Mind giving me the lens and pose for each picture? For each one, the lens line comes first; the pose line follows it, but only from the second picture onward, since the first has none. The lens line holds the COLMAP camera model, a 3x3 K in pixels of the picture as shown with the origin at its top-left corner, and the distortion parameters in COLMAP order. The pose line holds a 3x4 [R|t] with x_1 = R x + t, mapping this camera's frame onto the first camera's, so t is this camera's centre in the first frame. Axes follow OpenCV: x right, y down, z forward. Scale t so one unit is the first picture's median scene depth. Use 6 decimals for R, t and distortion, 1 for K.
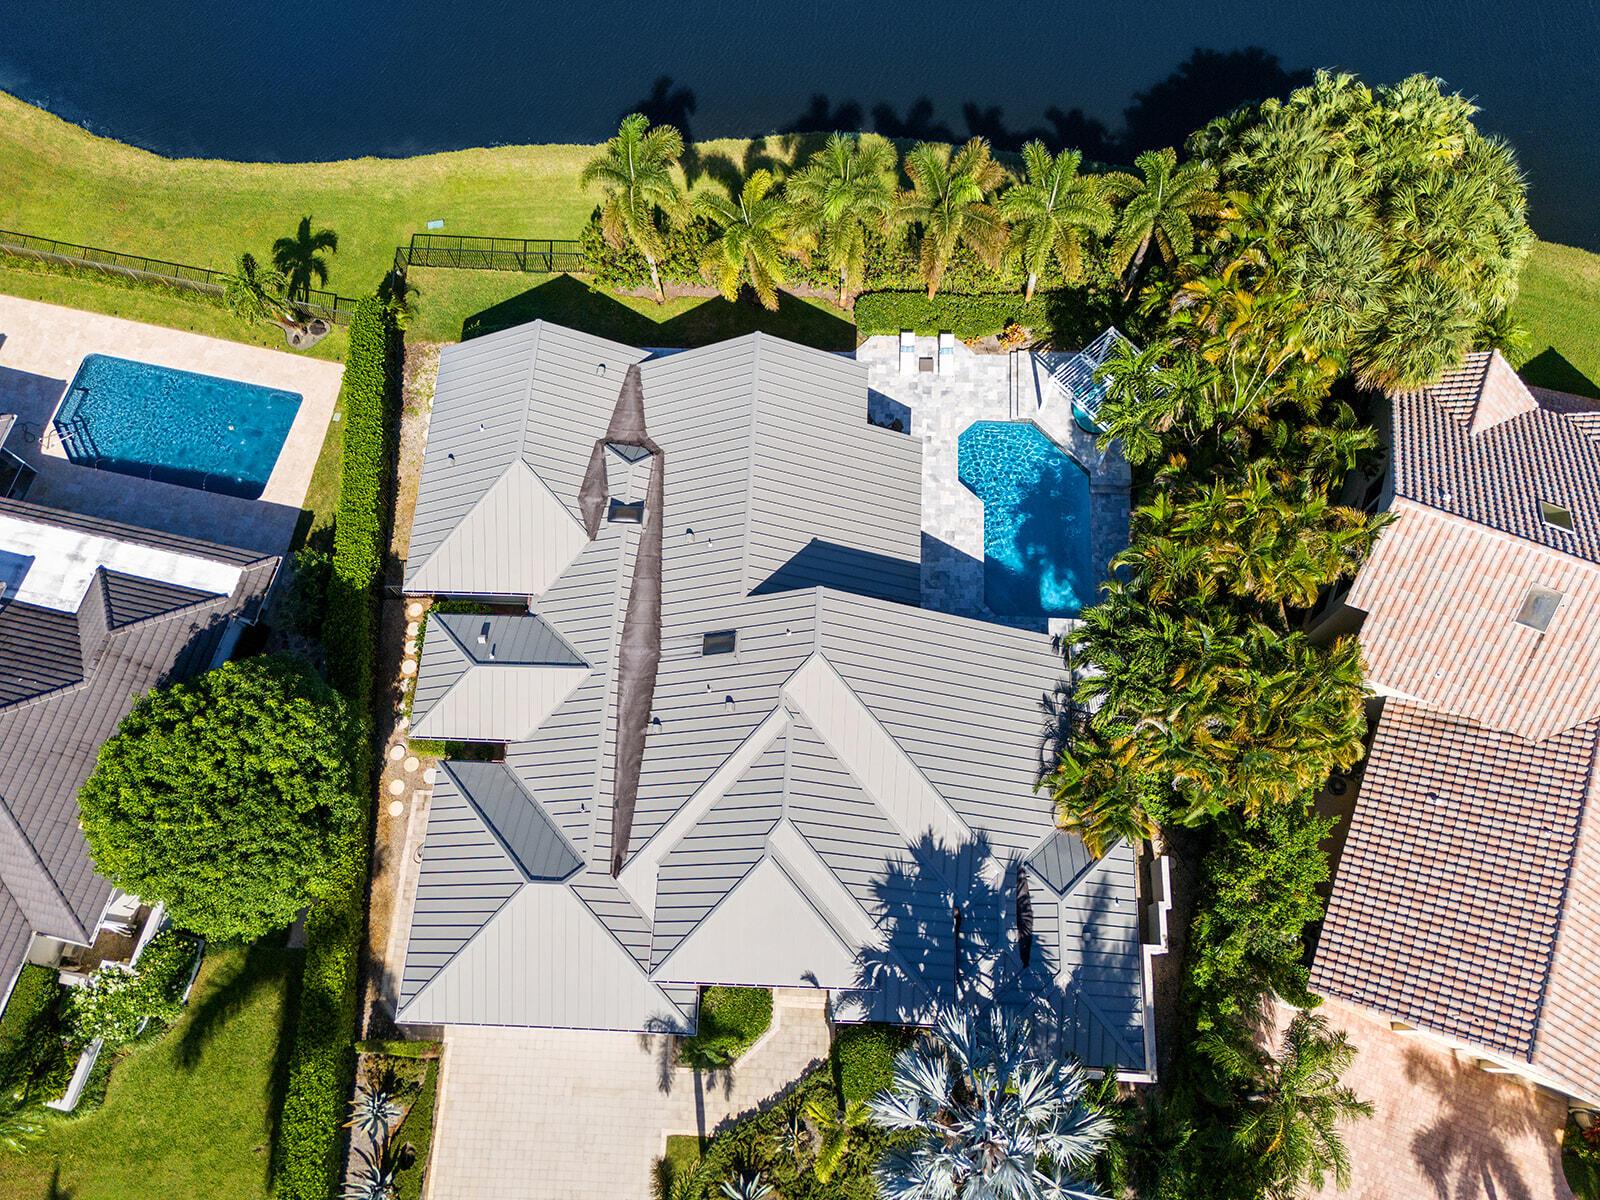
lens RADIAL K [[1168.0, 0, 800.0], [0, 1168.0, 600.0], [0, 0, 1]] dist [0.042577, -0.006139]
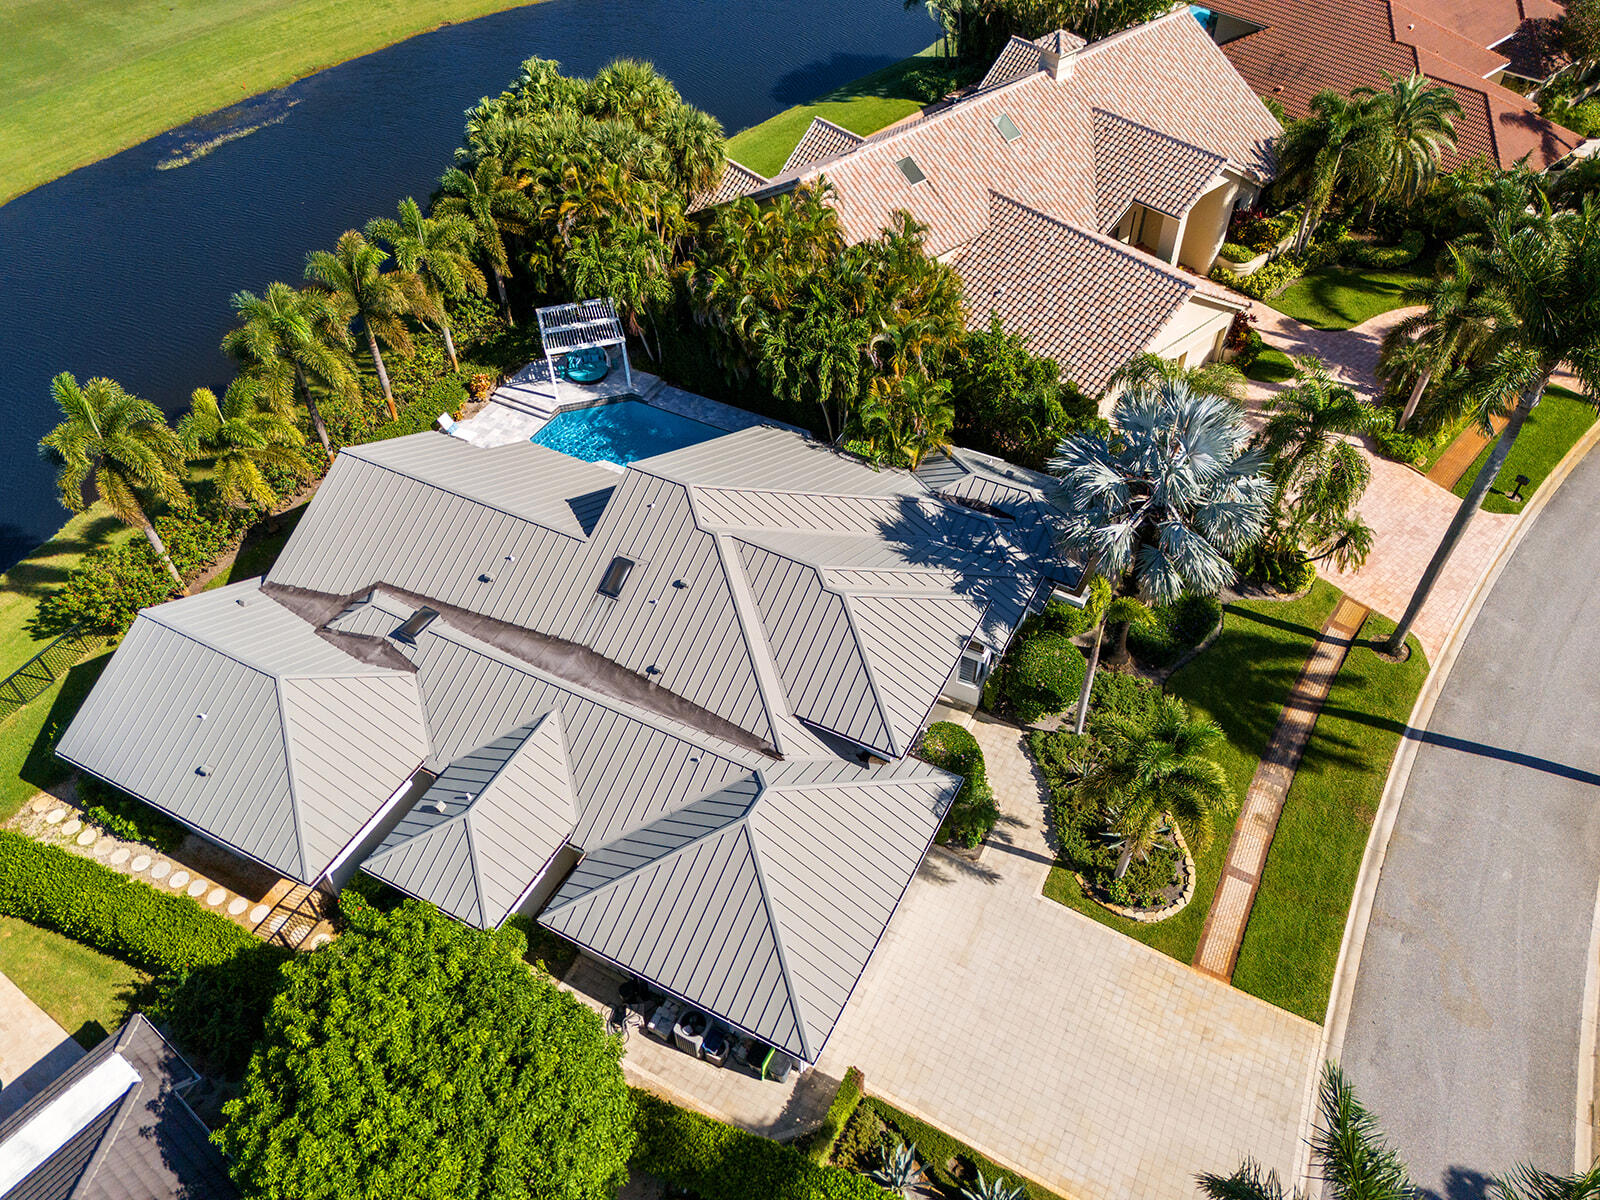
lens RADIAL K [[1119.1, 0, 803.0], [0, 1119.1, 645.0], [0, 0, 1]] dist [0.104811, -0.105555]
pose [[0.431370, -0.664598, 0.610106, -0.591194], [0.849240, 0.527368, -0.025977, 0.216779], [-0.304486, 0.529332, 0.791894, 0.255807]]
